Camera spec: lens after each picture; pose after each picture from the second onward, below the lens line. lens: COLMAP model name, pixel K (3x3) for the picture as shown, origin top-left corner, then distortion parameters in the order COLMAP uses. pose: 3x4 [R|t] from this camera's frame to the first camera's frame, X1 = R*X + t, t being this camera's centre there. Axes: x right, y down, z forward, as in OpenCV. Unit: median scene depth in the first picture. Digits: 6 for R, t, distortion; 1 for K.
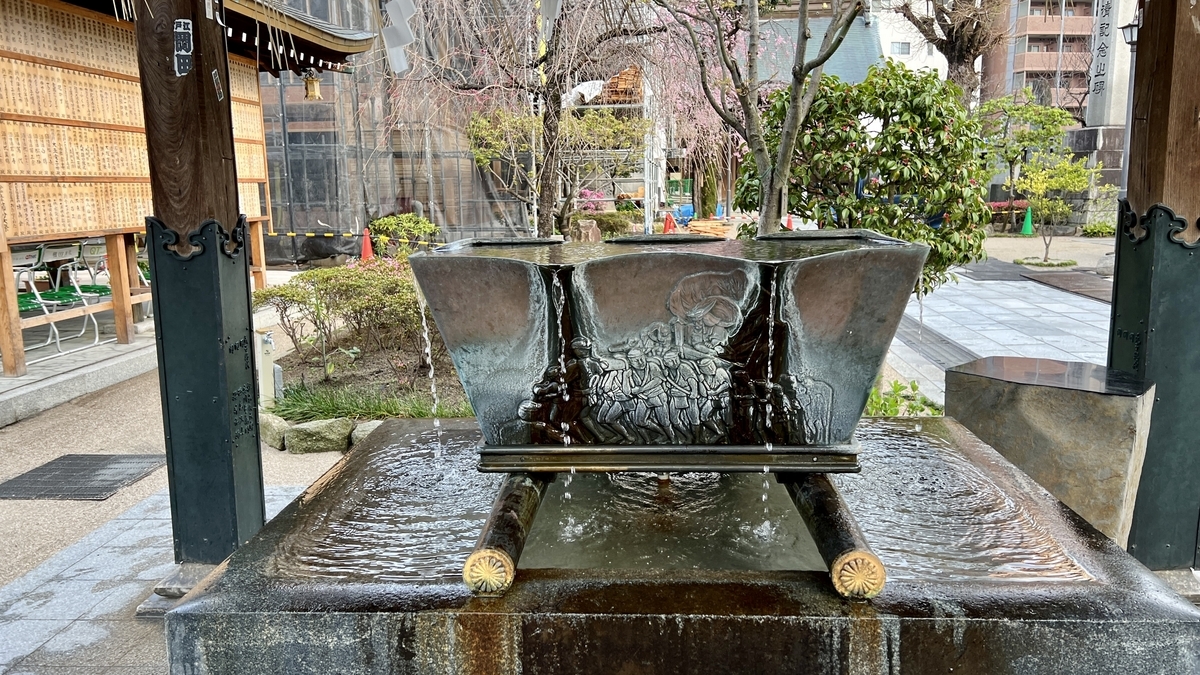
lens RADIAL K [[894.8, 0, 603.5], [0, 894.8, 341.6], [0, 0, 1]] dist [0.064258, -0.077633]
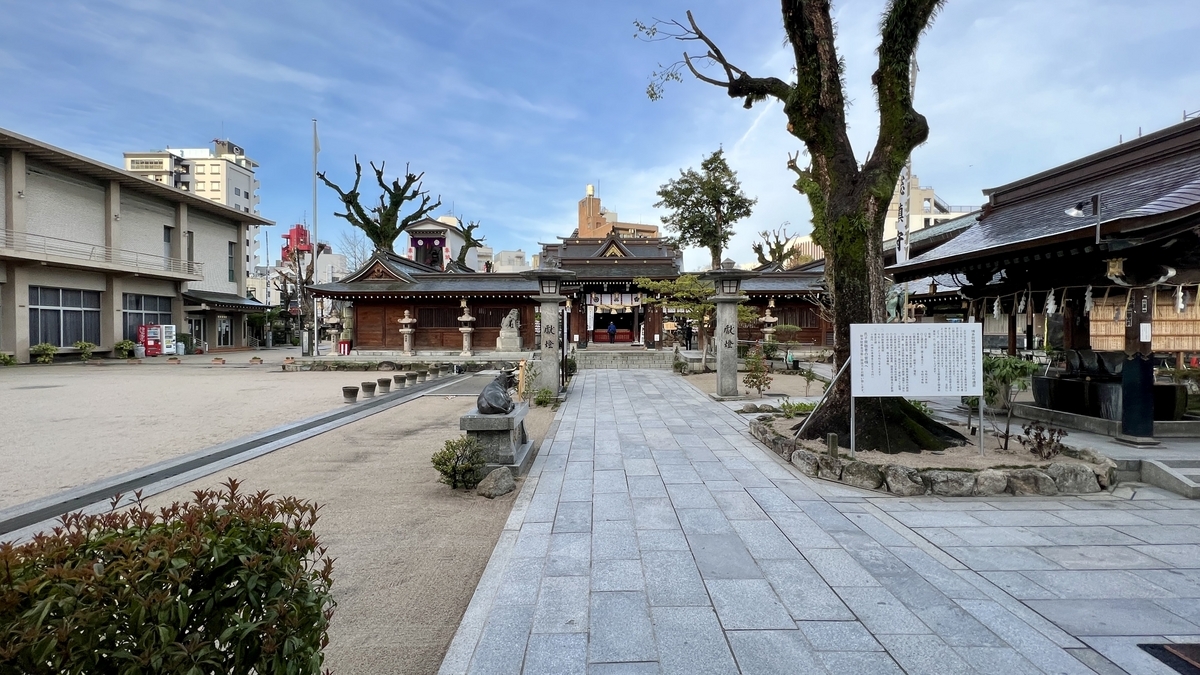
lens RADIAL K [[481.0, 0, 612.6], [0, 481.0, 335.2], [0, 0, 1]] dist [0.001183, -0.001601]
pose [[0.052381, 0.029050, -0.998205, 1.290504], [-0.176257, 0.984153, 0.019392, 0.142373], [0.982950, 0.174925, 0.056671, -1.138716]]
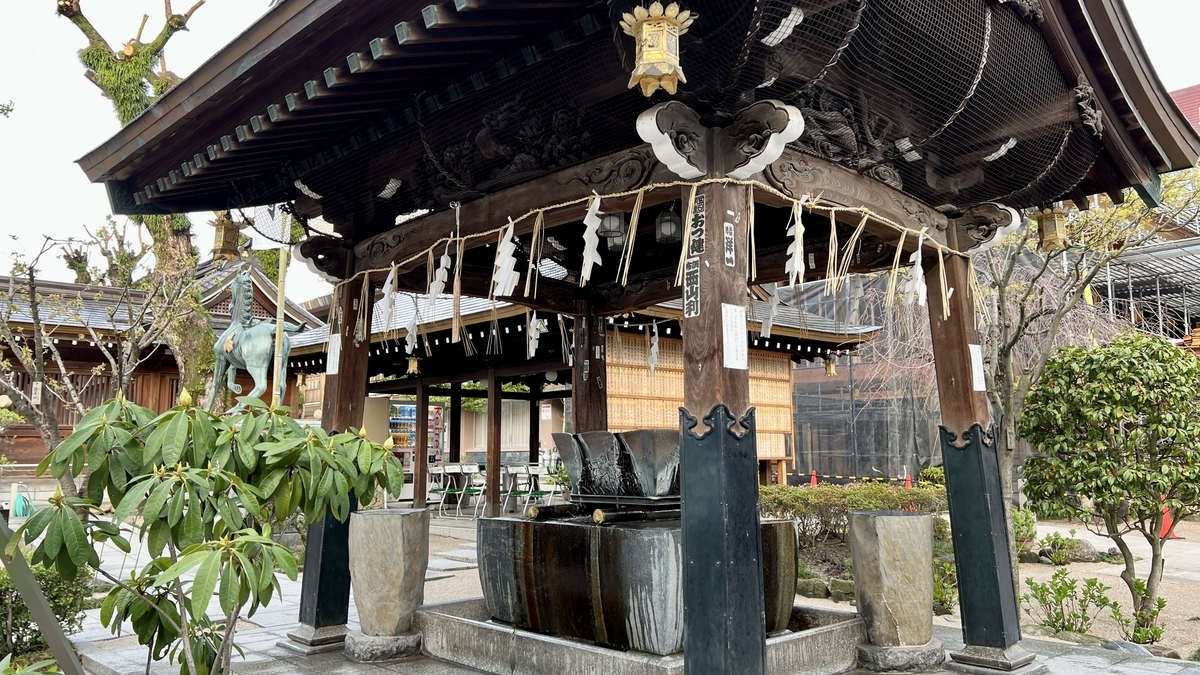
lens RADIAL K [[894.8, 0, 599.7], [0, 894.8, 338.8], [0, 0, 1]] dist [0.064258, -0.077633]
pose [[0.726266, -0.072741, -0.683554, 0.609776], [-0.129955, 0.961926, -0.240439, 0.095755], [0.675018, 0.263454, 0.689161, -0.360219]]
